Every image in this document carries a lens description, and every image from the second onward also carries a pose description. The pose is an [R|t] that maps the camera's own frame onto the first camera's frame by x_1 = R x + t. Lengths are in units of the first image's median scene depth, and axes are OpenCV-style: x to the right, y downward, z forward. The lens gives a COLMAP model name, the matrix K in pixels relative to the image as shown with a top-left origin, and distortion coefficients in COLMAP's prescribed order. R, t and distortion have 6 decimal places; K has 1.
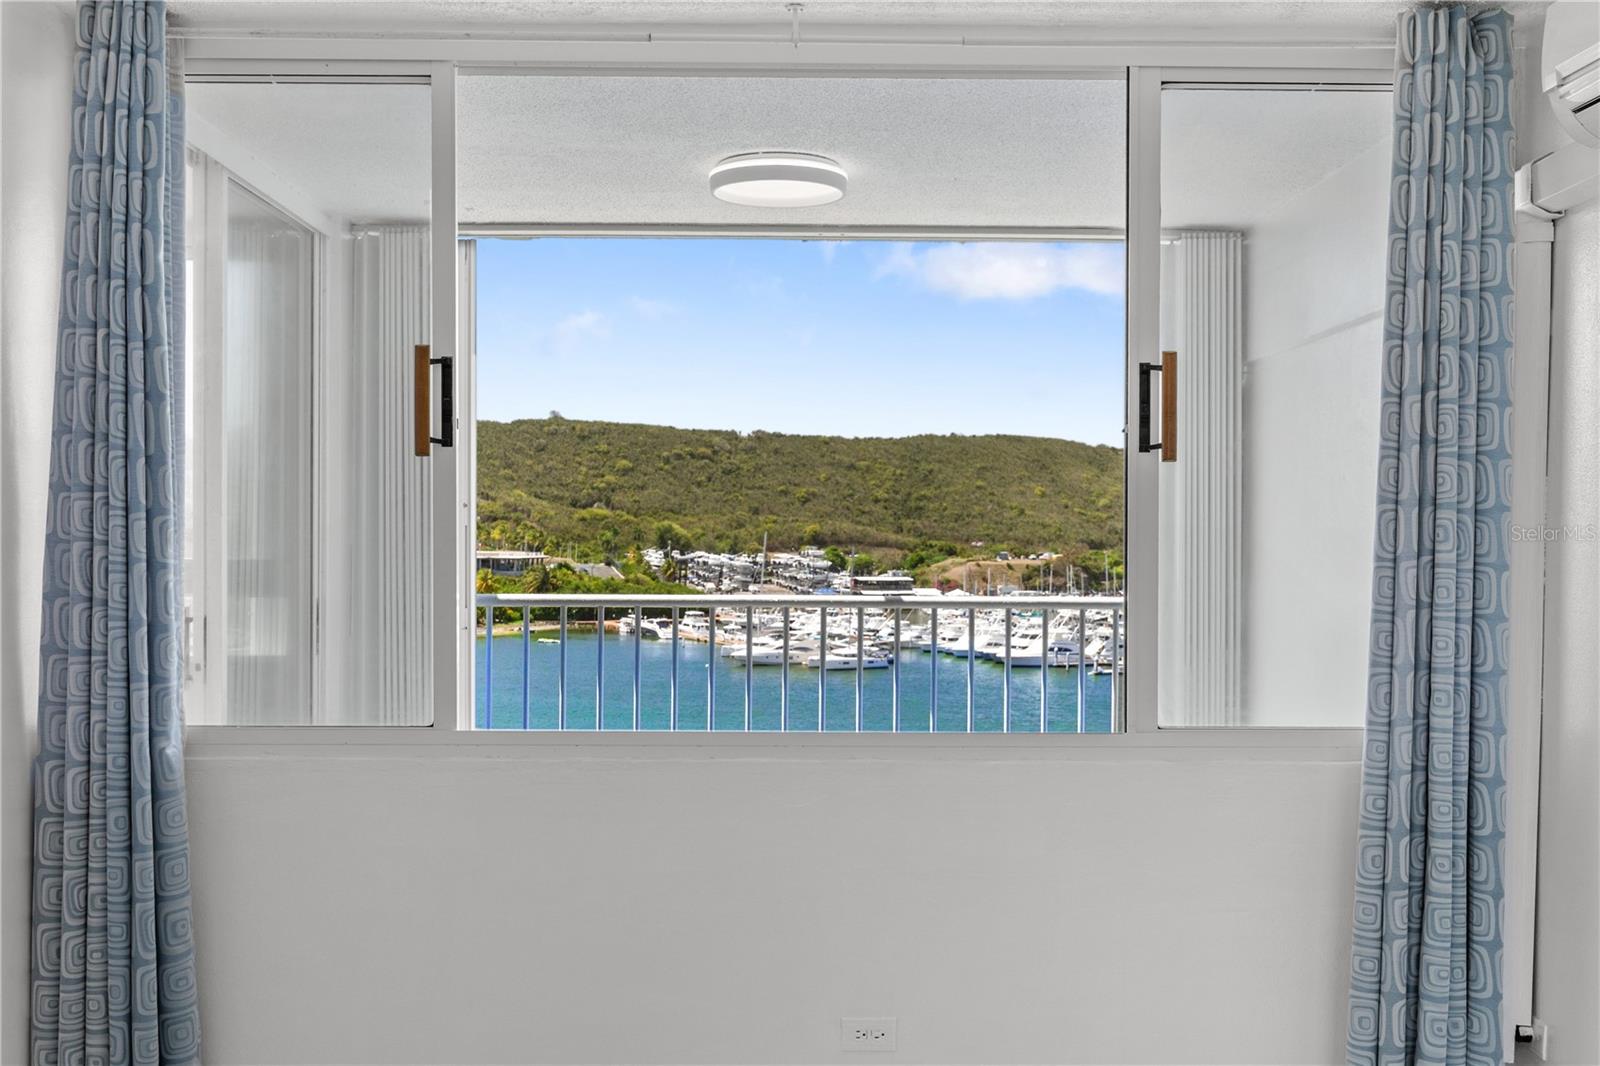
lens RADIAL K [[1535.2, 0, 838.6], [0, 1535.2, 535.5], [0, 0, 1]] dist [-0.008516, 0.000000]
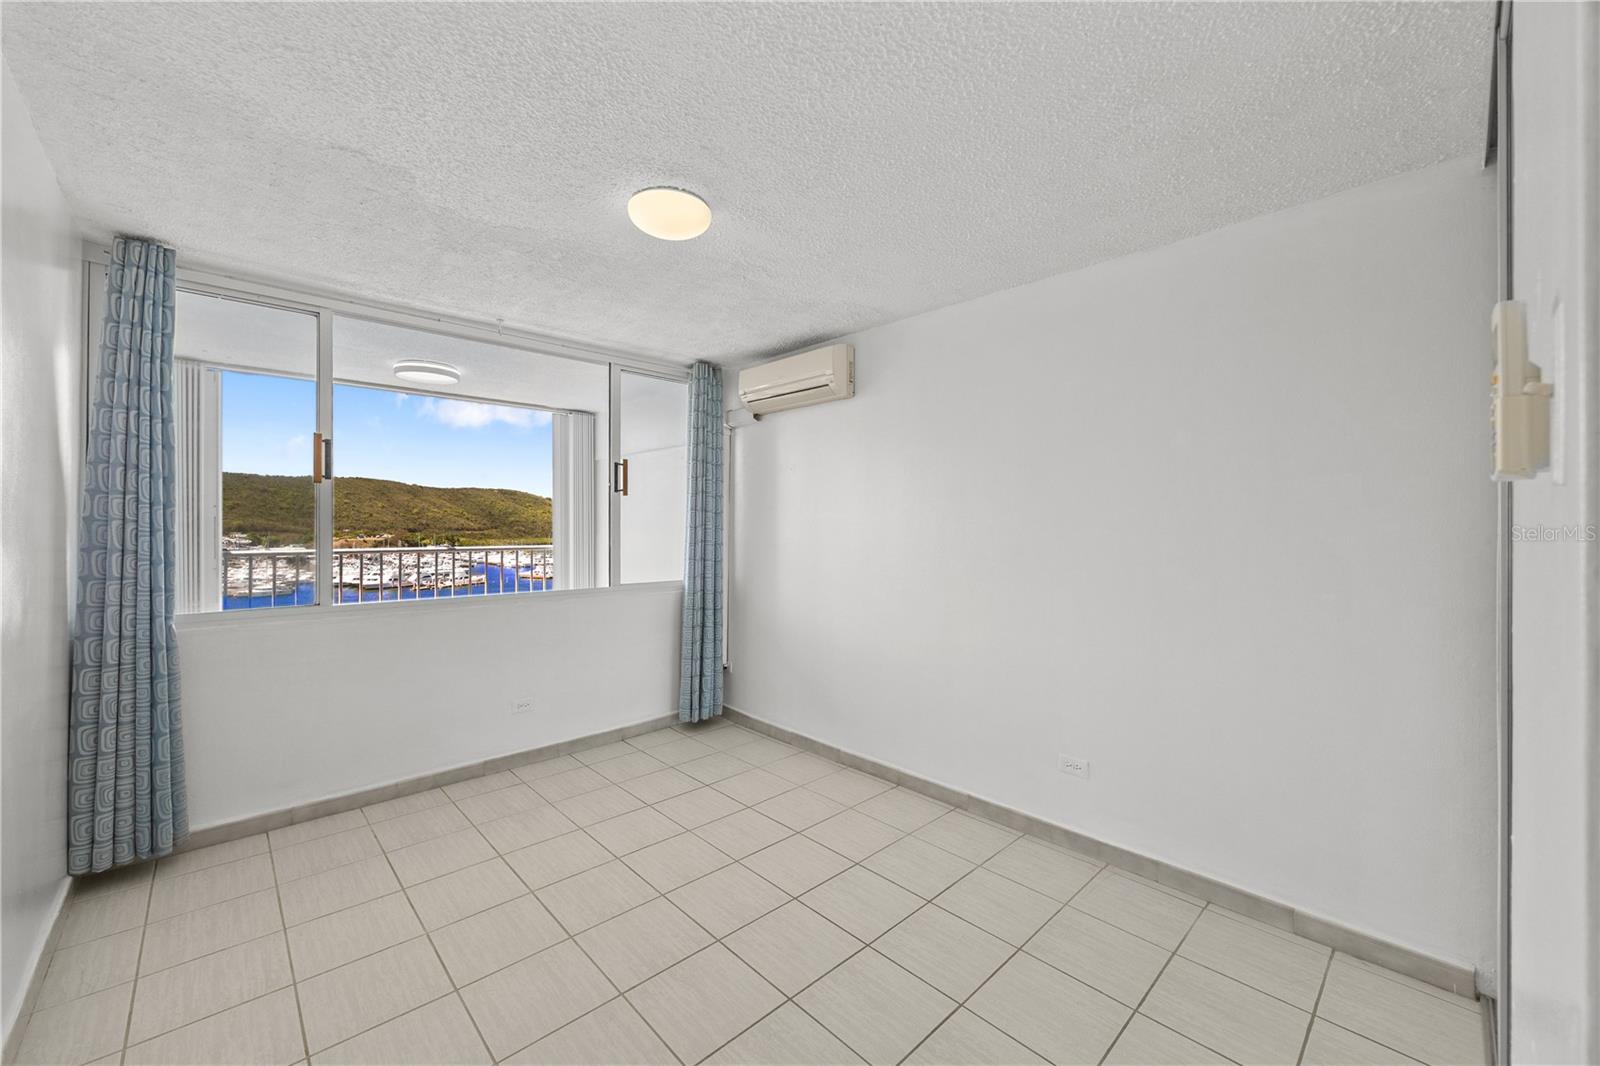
lens RADIAL K [[609.3, 0, 796.3], [0, 609.3, 507.0], [0, 0, 1]] dist [-0.002217, -0.000294]
pose [[0.742258, 0.017567, 0.669884, -0.353328], [0.003180, 0.999553, -0.029736, 0.011713], [-0.670106, 0.024202, 0.741870, -0.121655]]
